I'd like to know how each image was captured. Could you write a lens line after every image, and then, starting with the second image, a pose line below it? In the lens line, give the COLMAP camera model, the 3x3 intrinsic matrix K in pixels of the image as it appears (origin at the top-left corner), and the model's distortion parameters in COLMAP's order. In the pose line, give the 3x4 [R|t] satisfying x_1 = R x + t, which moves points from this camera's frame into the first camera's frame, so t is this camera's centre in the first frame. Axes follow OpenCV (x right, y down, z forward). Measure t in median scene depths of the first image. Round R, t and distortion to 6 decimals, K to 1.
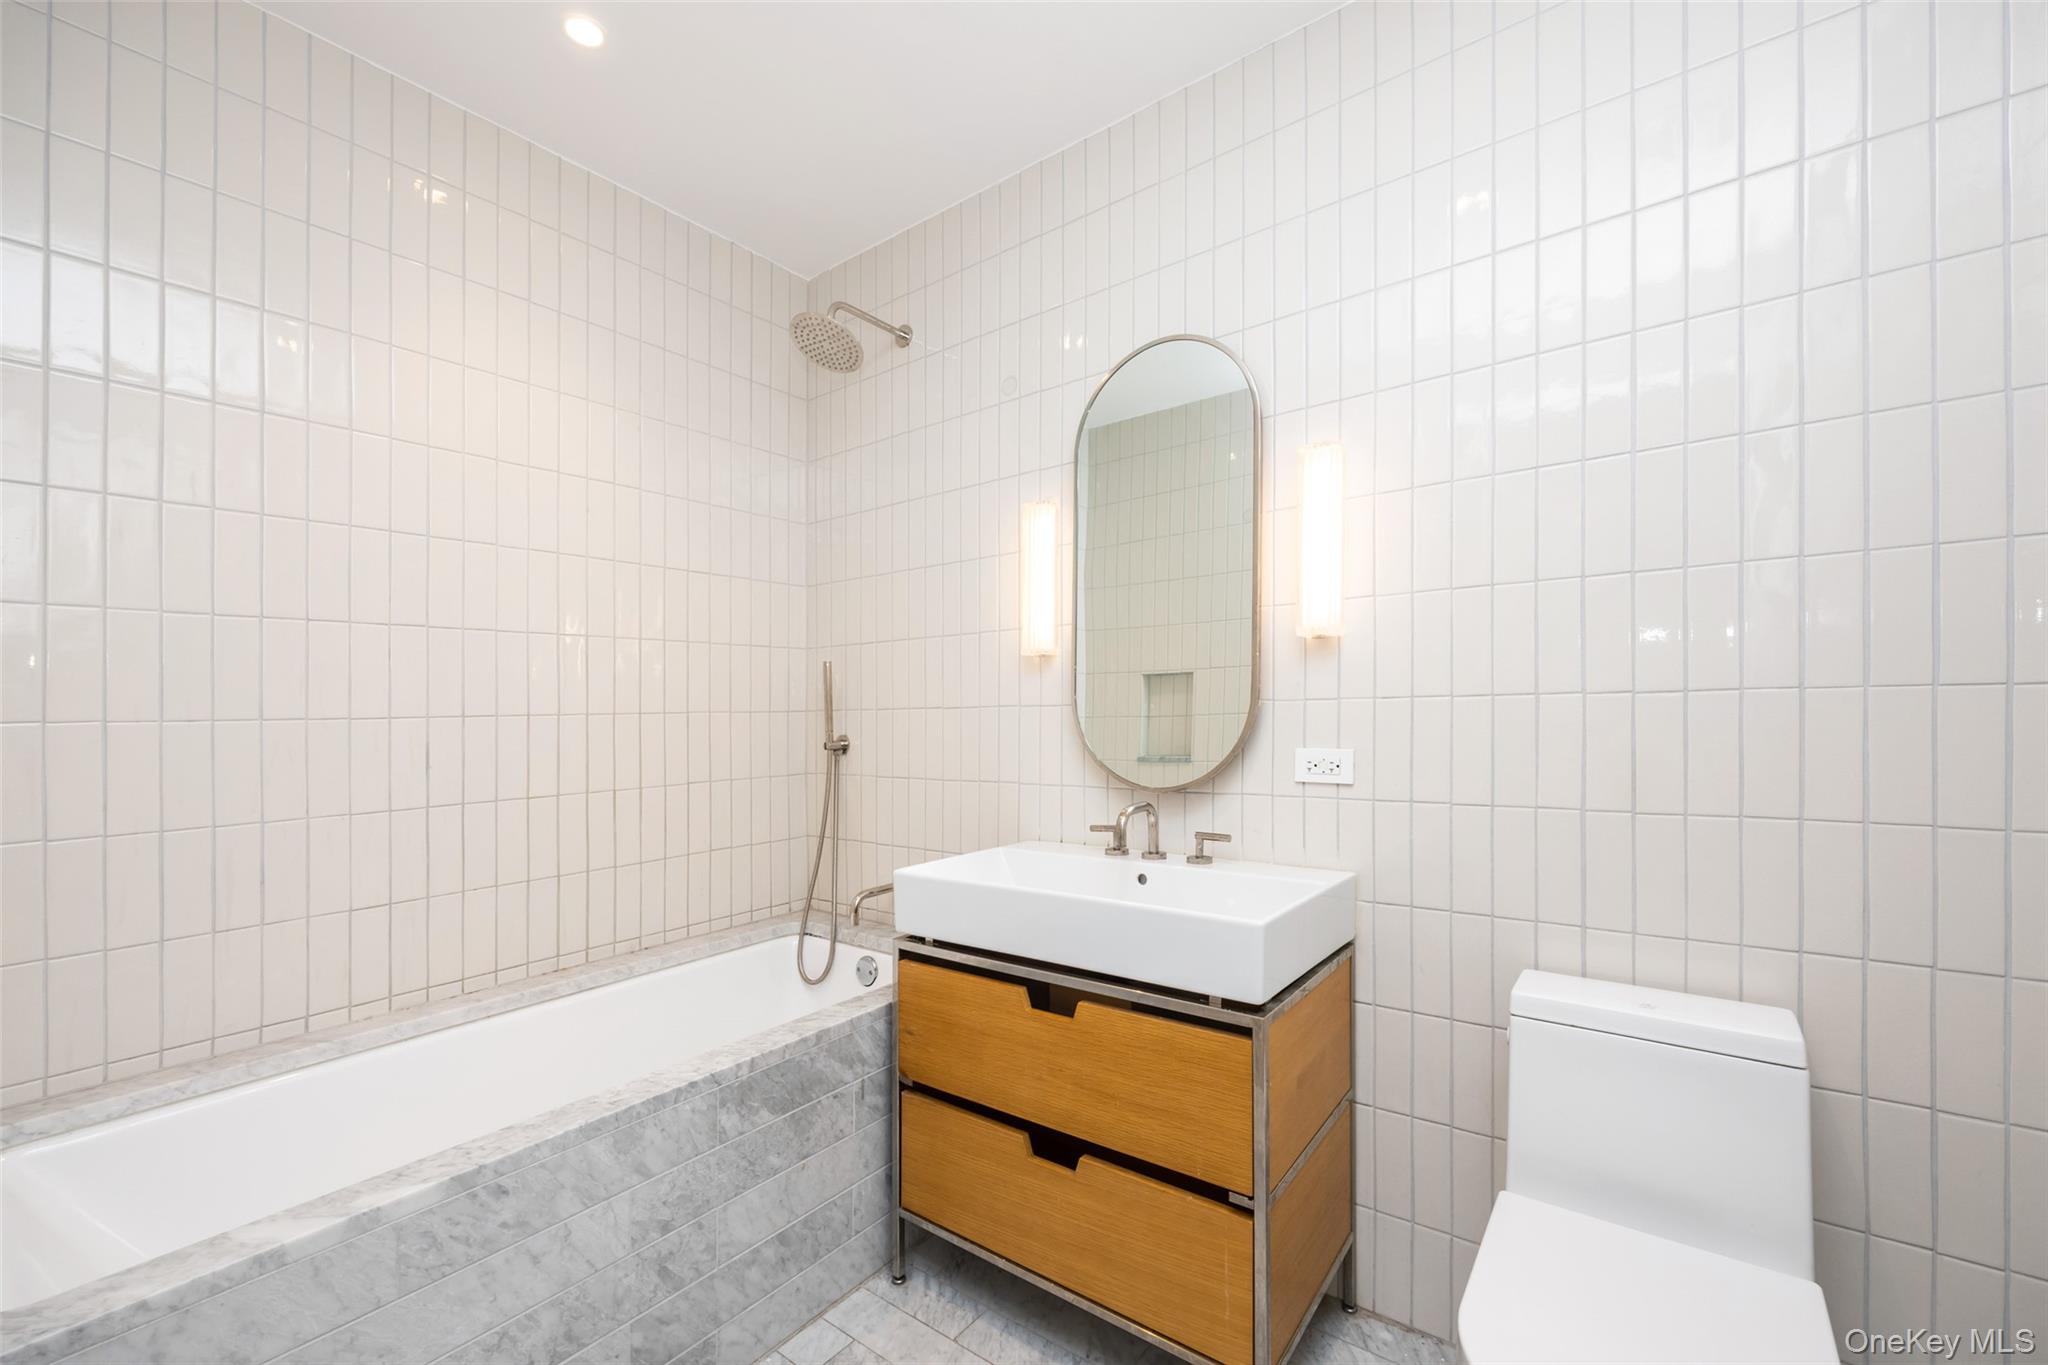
lens RADIAL K [[861.9, 0, 1037.4], [0, 861.9, 698.4], [0, 0, 1]] dist [0.015908, -0.002758]
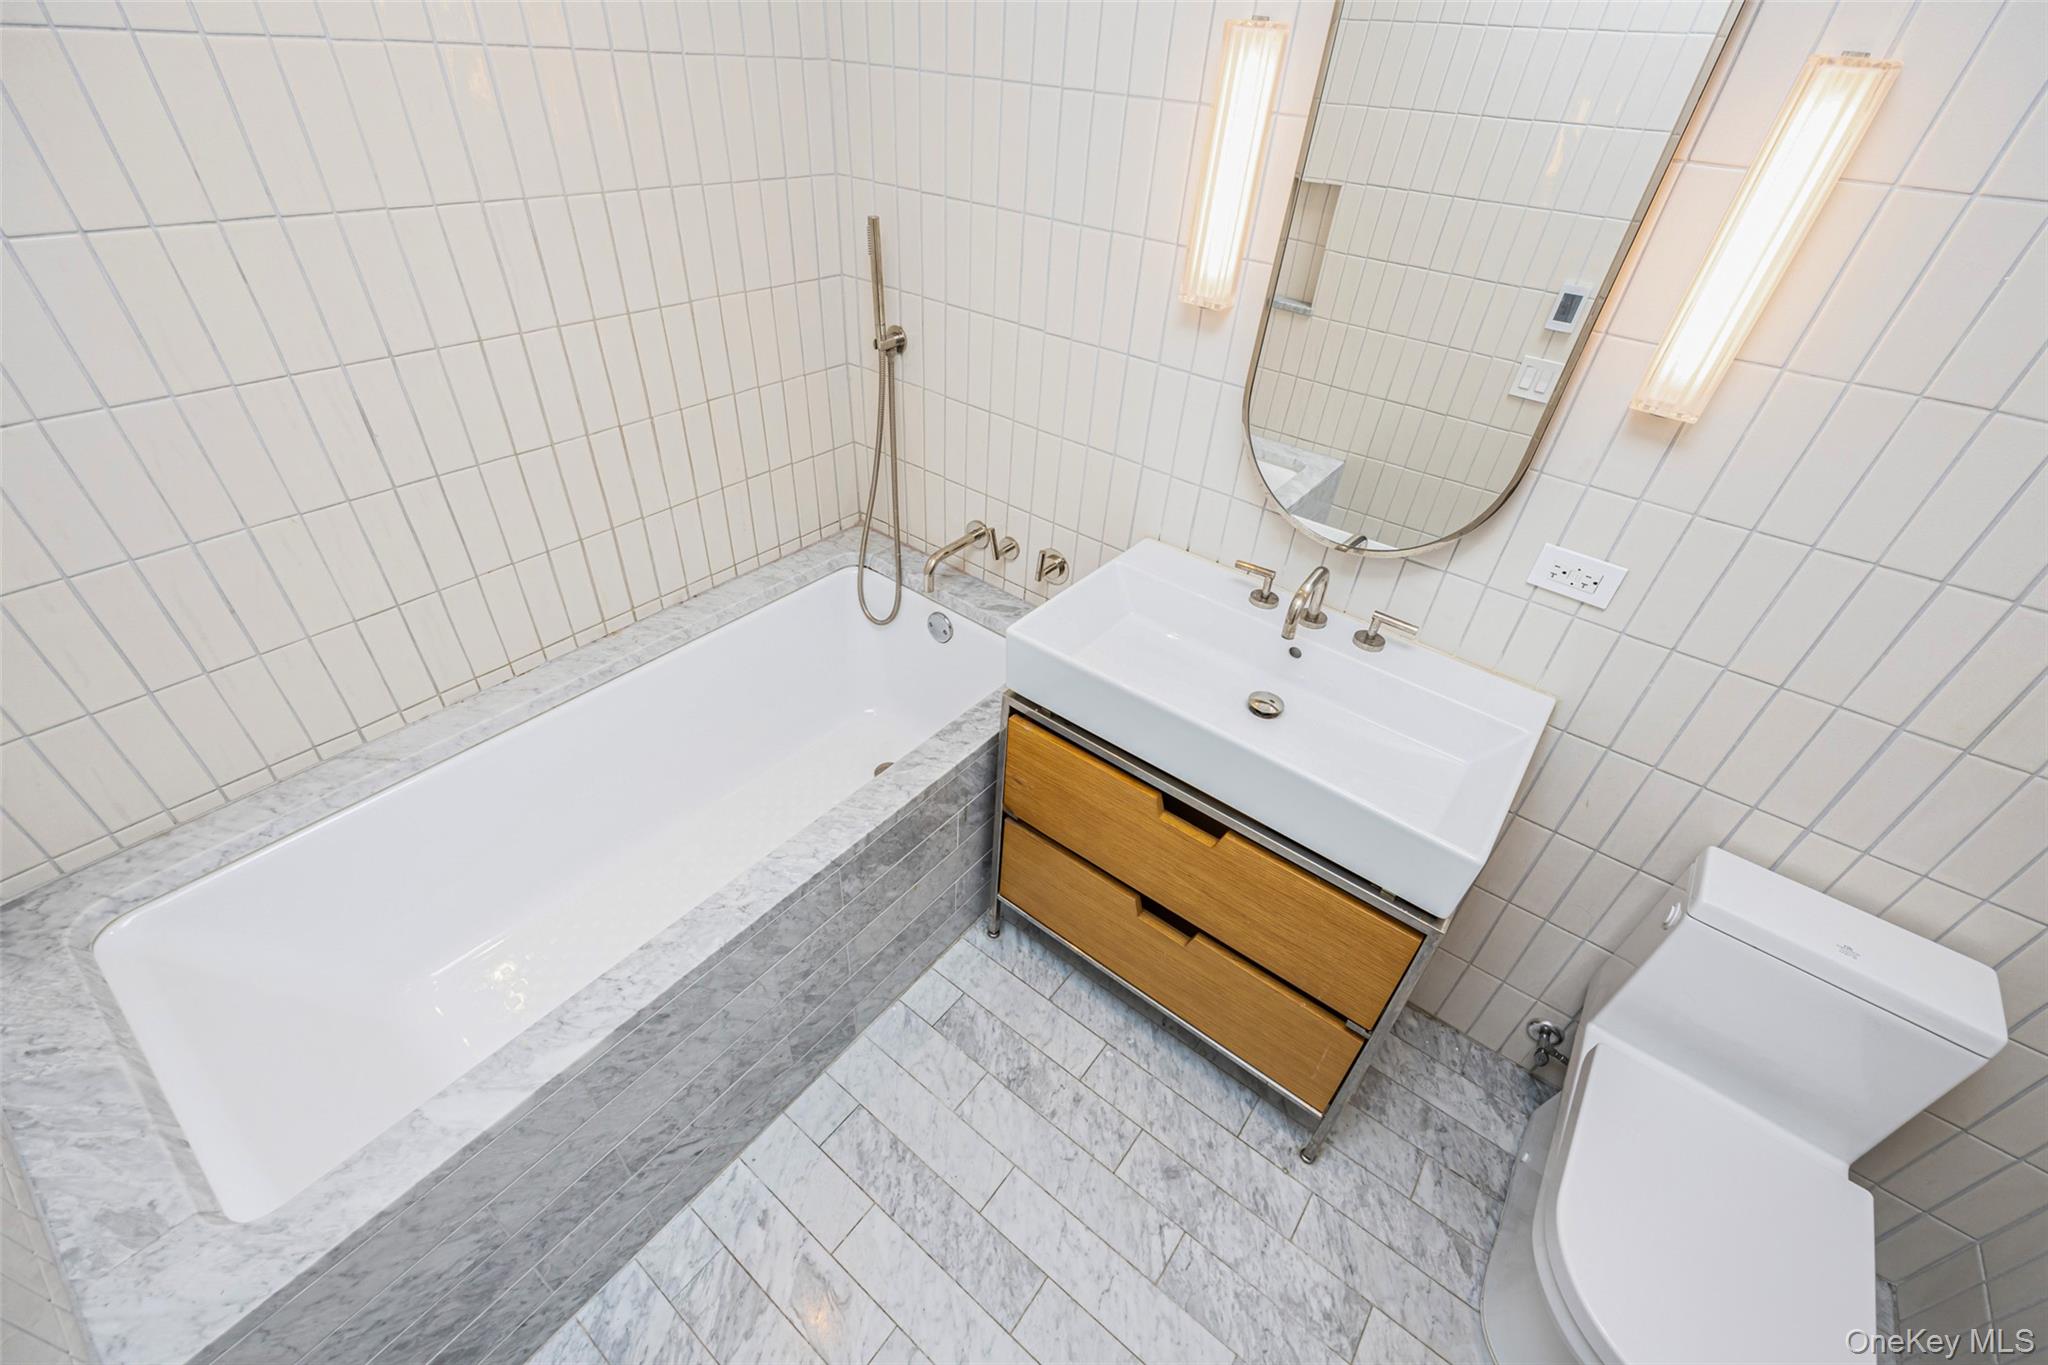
lens RADIAL K [[861.9, 0, 1037.4], [0, 861.9, 698.4], [0, 0, 1]] dist [0.015908, -0.002758]
pose [[0.996648, 0.065648, 0.048813, -0.178744], [-0.081731, 0.773386, 0.628645, -0.283381], [0.003518, -0.630527, 0.776159, 0.318418]]
